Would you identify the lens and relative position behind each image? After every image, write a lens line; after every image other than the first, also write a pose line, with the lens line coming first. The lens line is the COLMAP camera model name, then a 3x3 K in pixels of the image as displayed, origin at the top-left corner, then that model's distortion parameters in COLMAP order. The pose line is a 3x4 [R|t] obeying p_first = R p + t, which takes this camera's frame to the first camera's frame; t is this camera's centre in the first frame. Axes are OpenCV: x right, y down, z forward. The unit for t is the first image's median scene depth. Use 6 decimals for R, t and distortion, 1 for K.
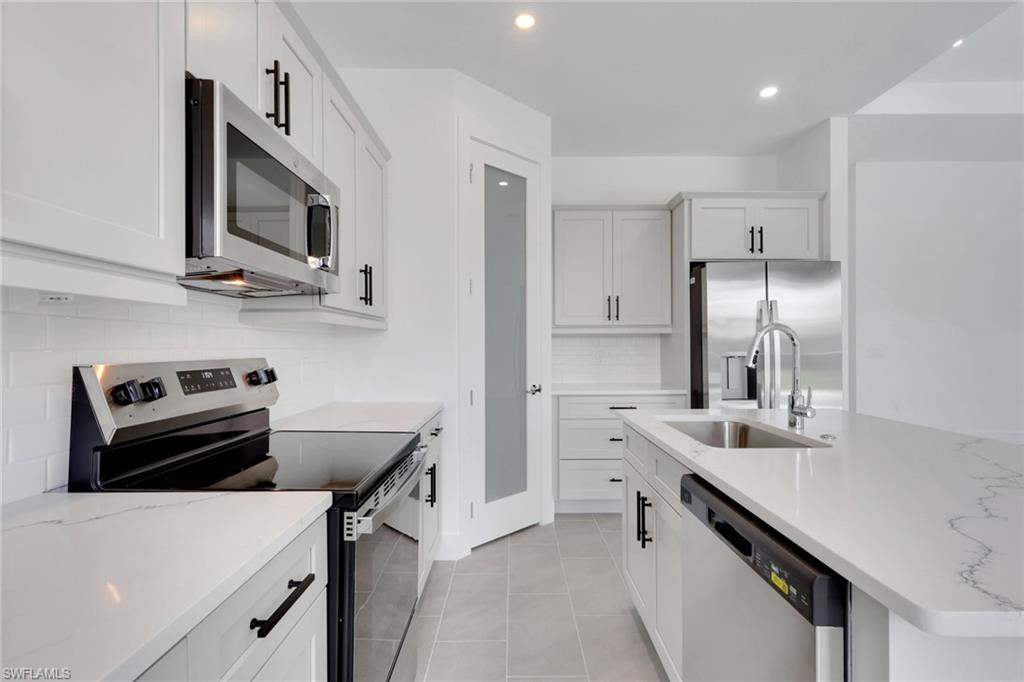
lens RADIAL K [[479.1, 0, 509.3], [0, 479.1, 345.6], [0, 0, 1]] dist [0.003591, -0.000348]
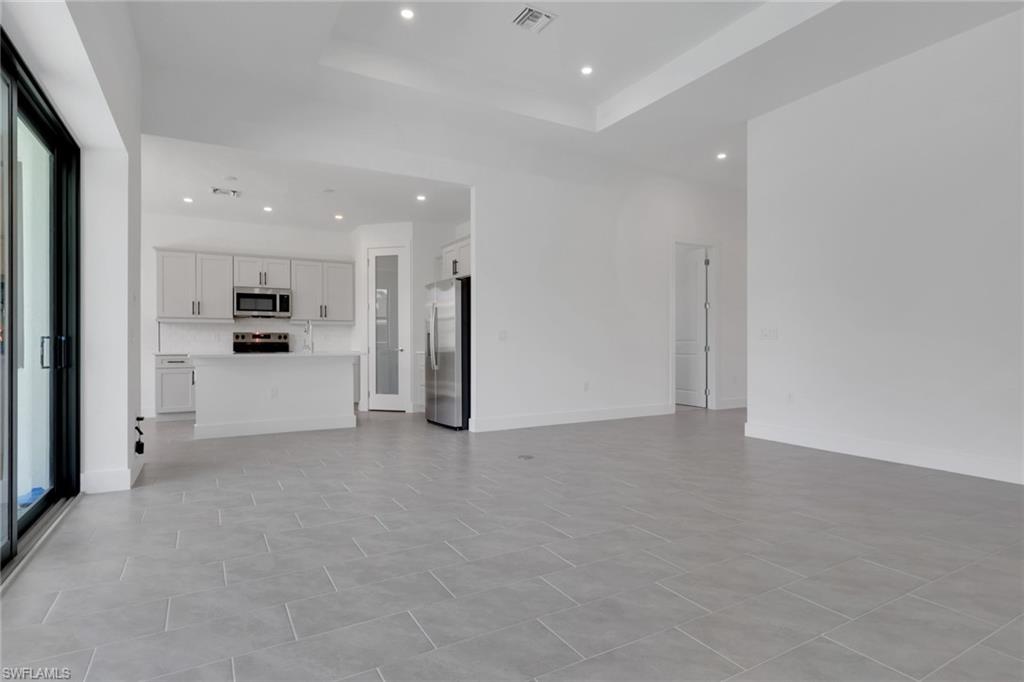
lens RADIAL K [[508.1, 0, 510.0], [0, 508.1, 342.2], [0, 0, 1]] dist [0.000913, 0.000722]
pose [[0.511223, 0.003642, -0.859440, 2.399819], [-0.000990, 0.999993, 0.003648, 0.050536], [0.859448, -0.001014, 0.511223, 0.238501]]
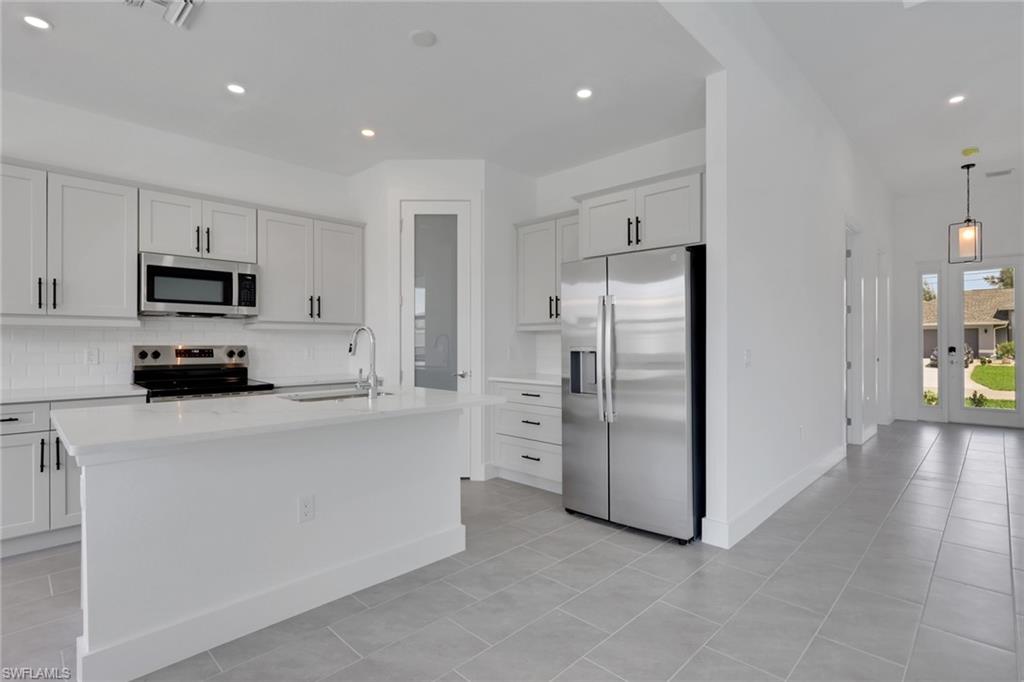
lens RADIAL K [[479.1, 0, 505.1], [0, 479.1, 337.6], [0, 0, 1]] dist [0.003591, -0.000348]
pose [[0.718504, -0.002165, -0.695519, 1.079224], [-0.003127, 0.999975, -0.006343, 0.000216], [0.695515, 0.006732, 0.718480, 0.142500]]
